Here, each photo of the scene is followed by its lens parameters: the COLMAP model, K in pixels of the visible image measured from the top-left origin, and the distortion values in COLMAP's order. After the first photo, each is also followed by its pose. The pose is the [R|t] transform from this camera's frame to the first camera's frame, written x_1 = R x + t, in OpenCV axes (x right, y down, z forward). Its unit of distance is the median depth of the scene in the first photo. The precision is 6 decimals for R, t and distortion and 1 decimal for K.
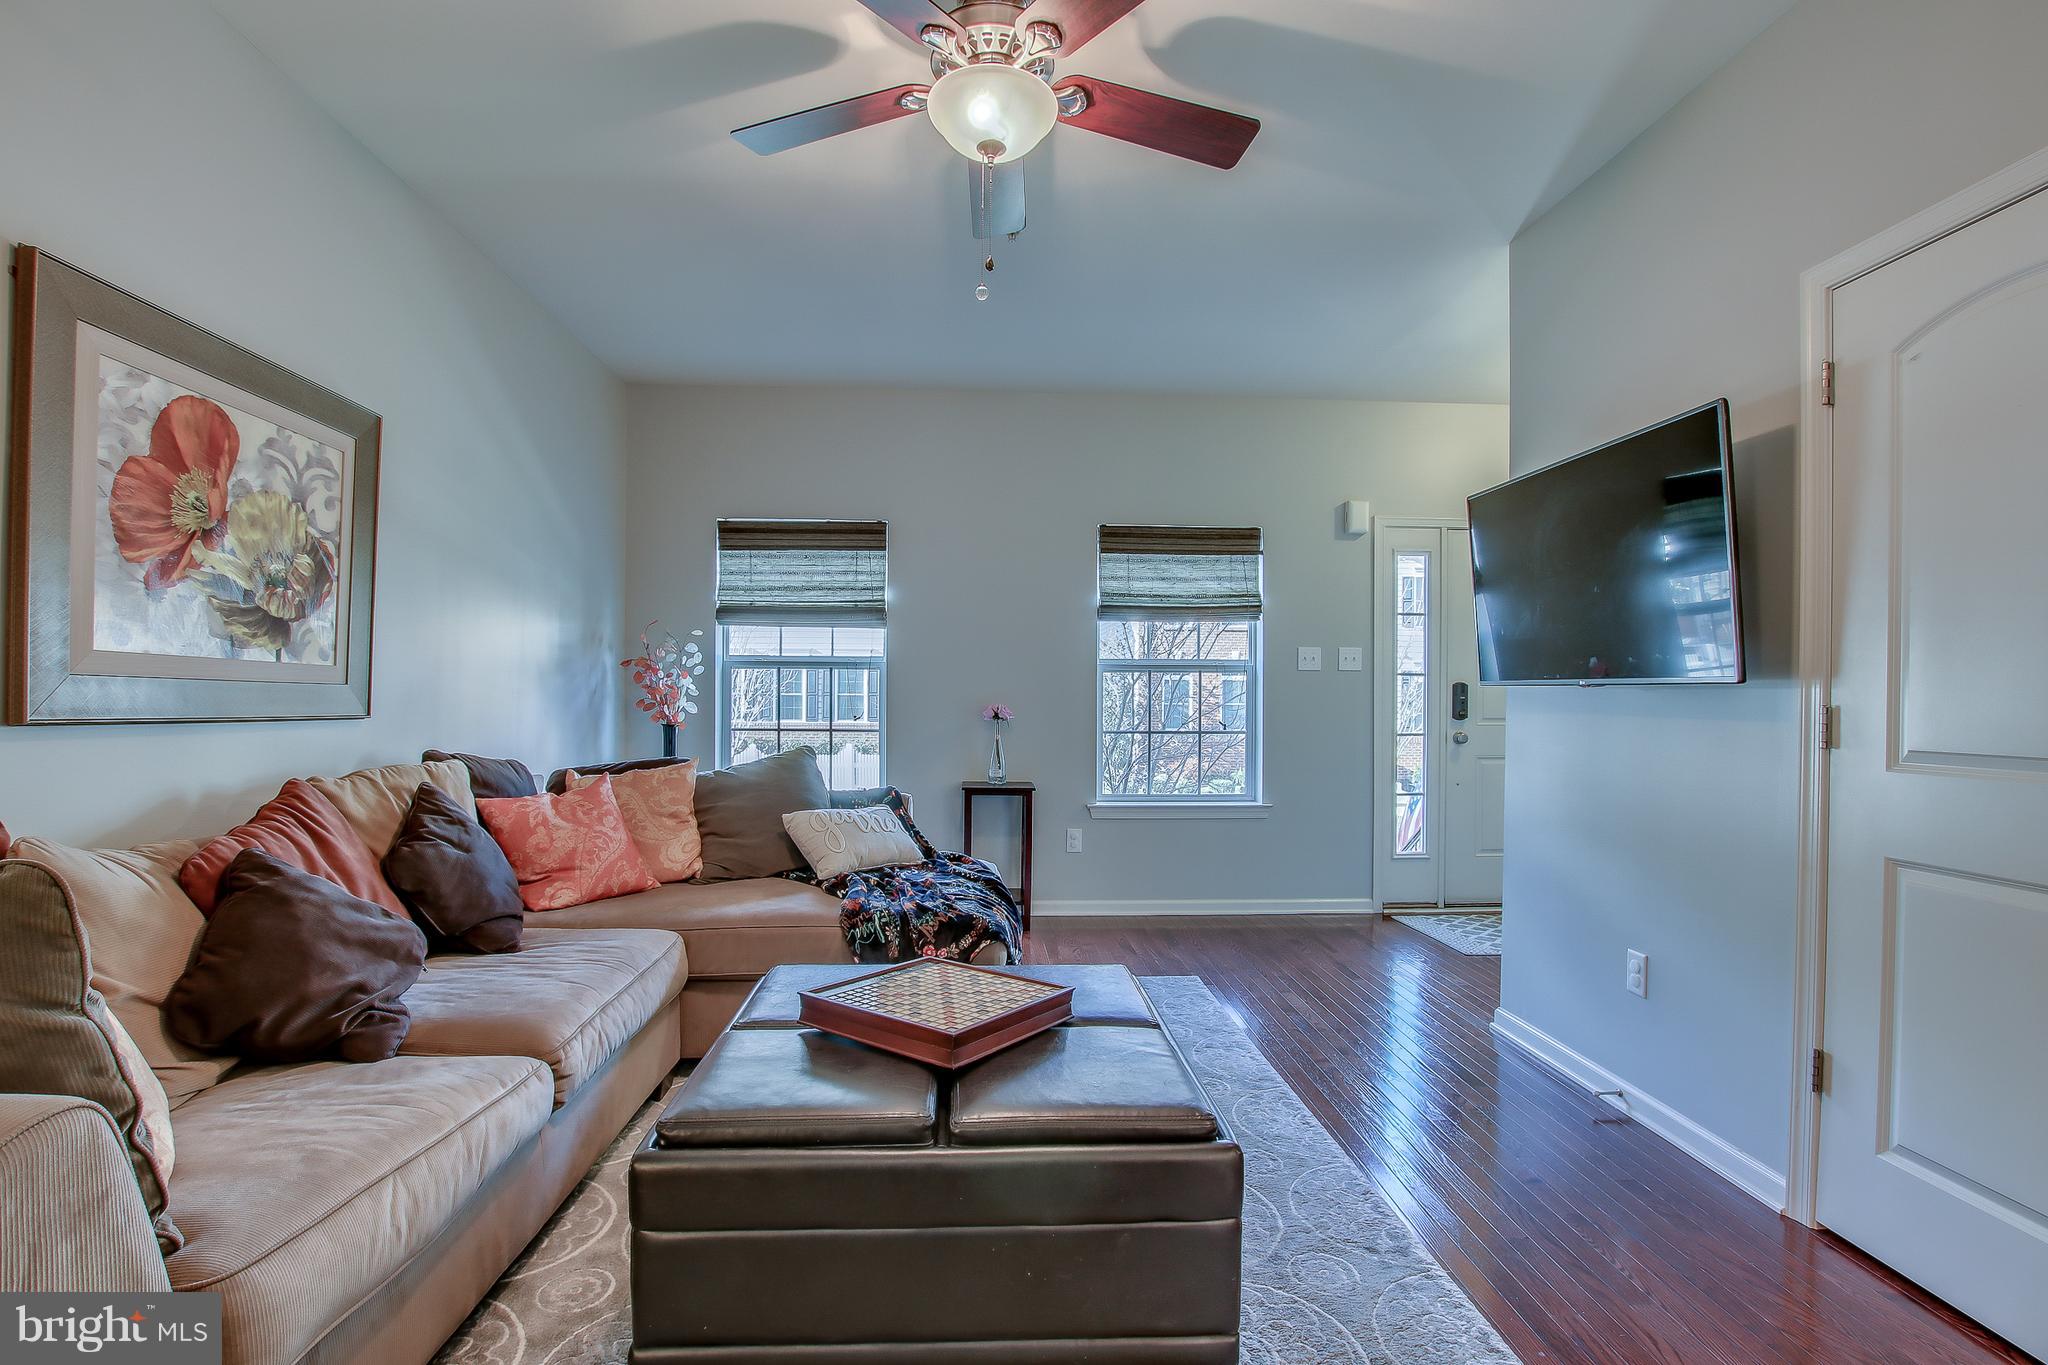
lens RADIAL K [[971.3, 0, 1018.9], [0, 971.3, 708.0], [0, 0, 1]] dist [-0.037708, 0.008694]
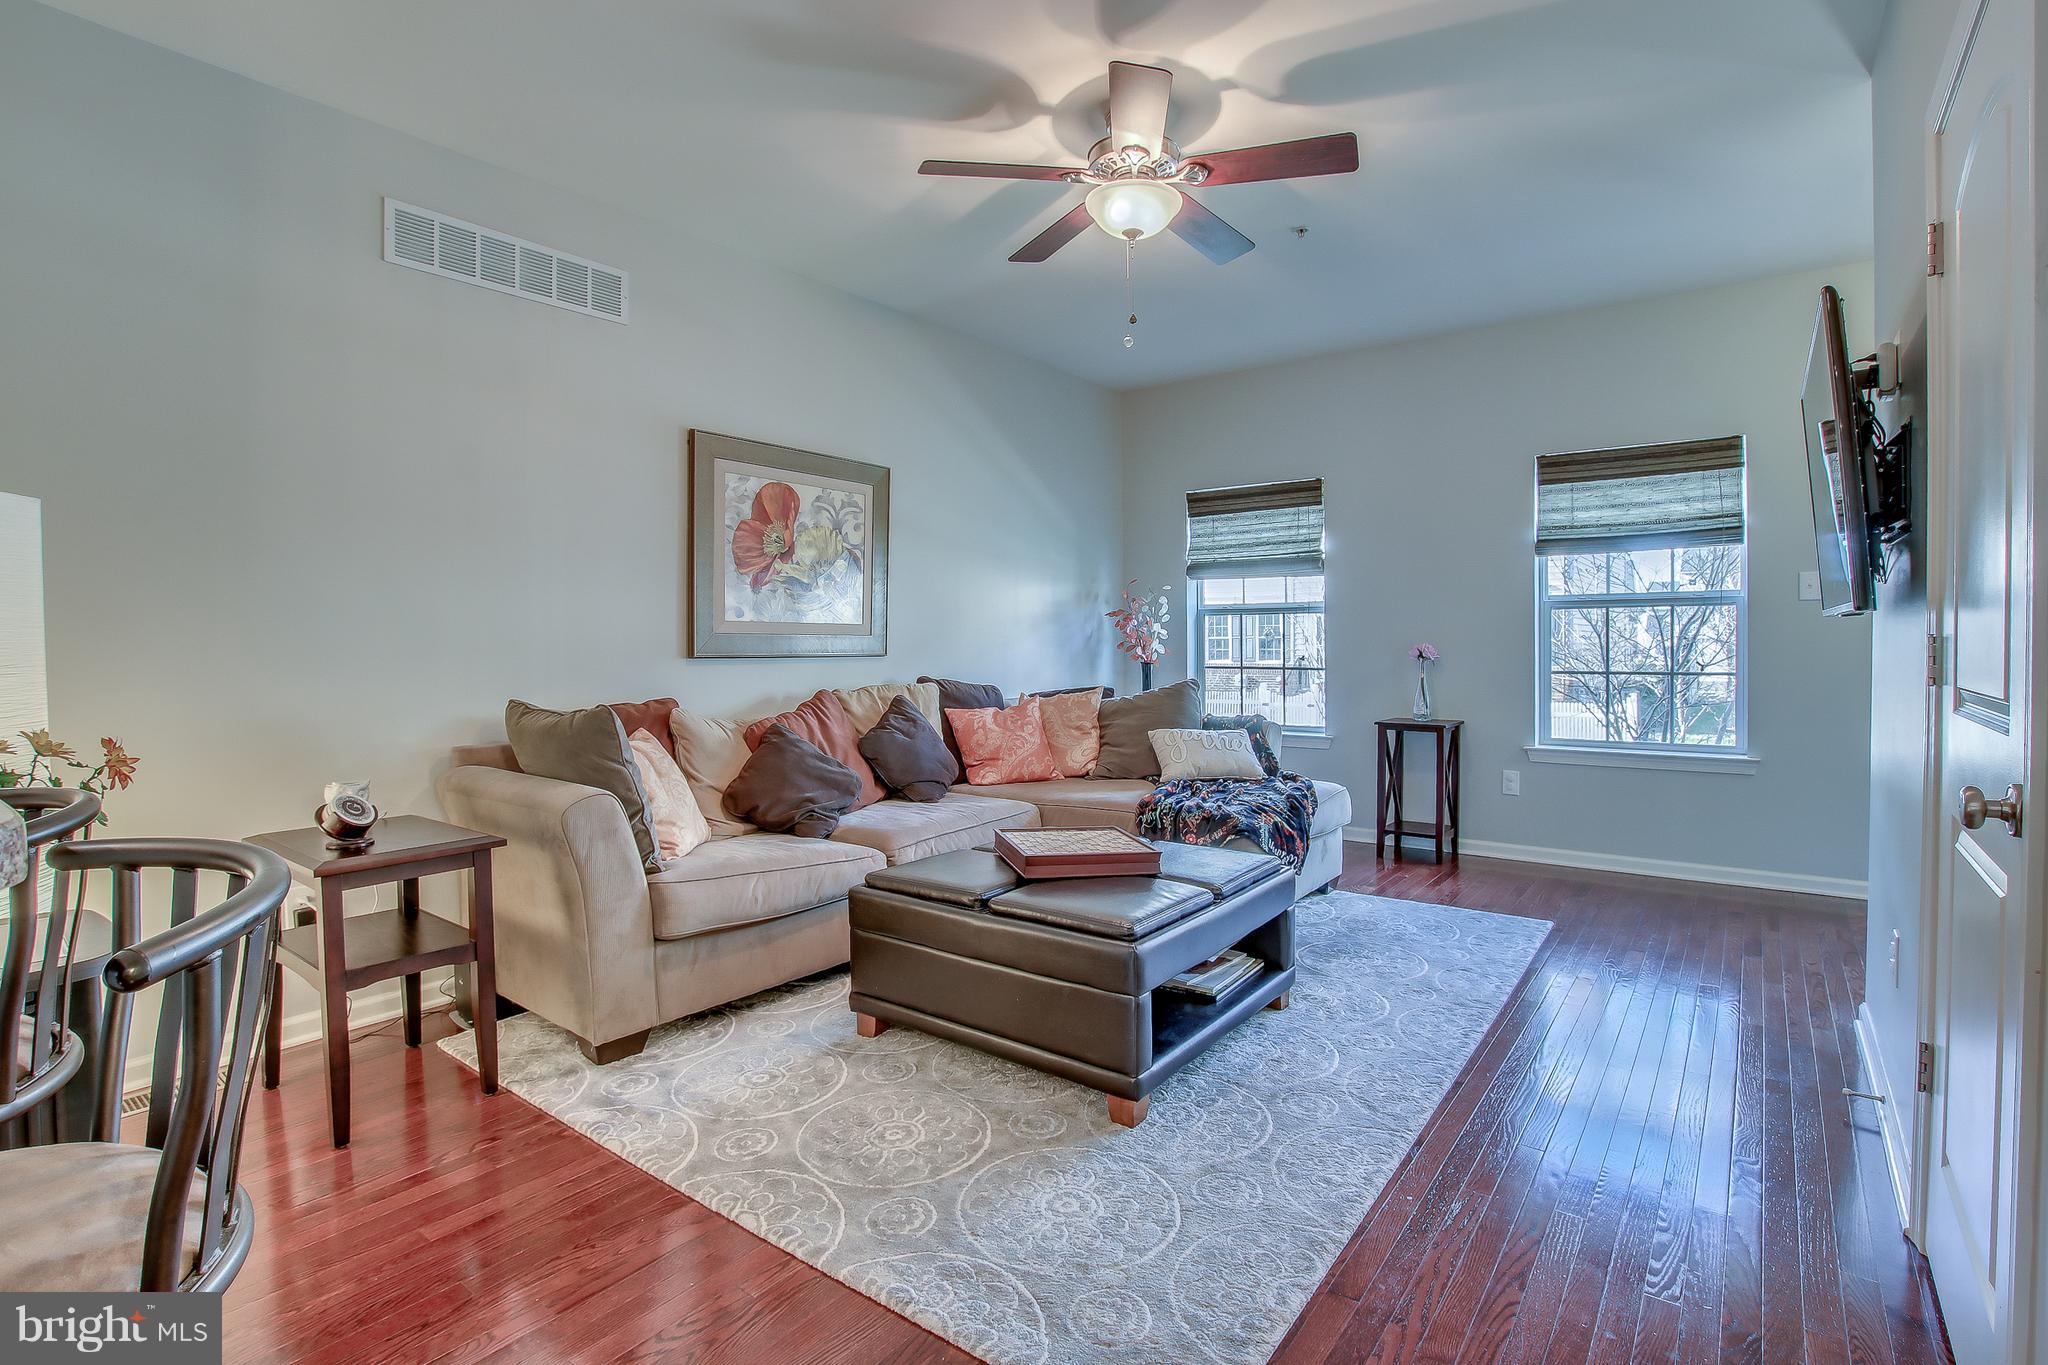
lens RADIAL K [[994.0, 0, 1025.1], [0, 994.0, 667.5], [0, 0, 1]] dist [-0.033454, 0.006524]
pose [[0.763475, 0.005938, -0.645810, 0.471822], [0.004864, 0.999877, 0.014943, 0.004979], [0.645819, -0.014550, 0.763352, -0.106992]]
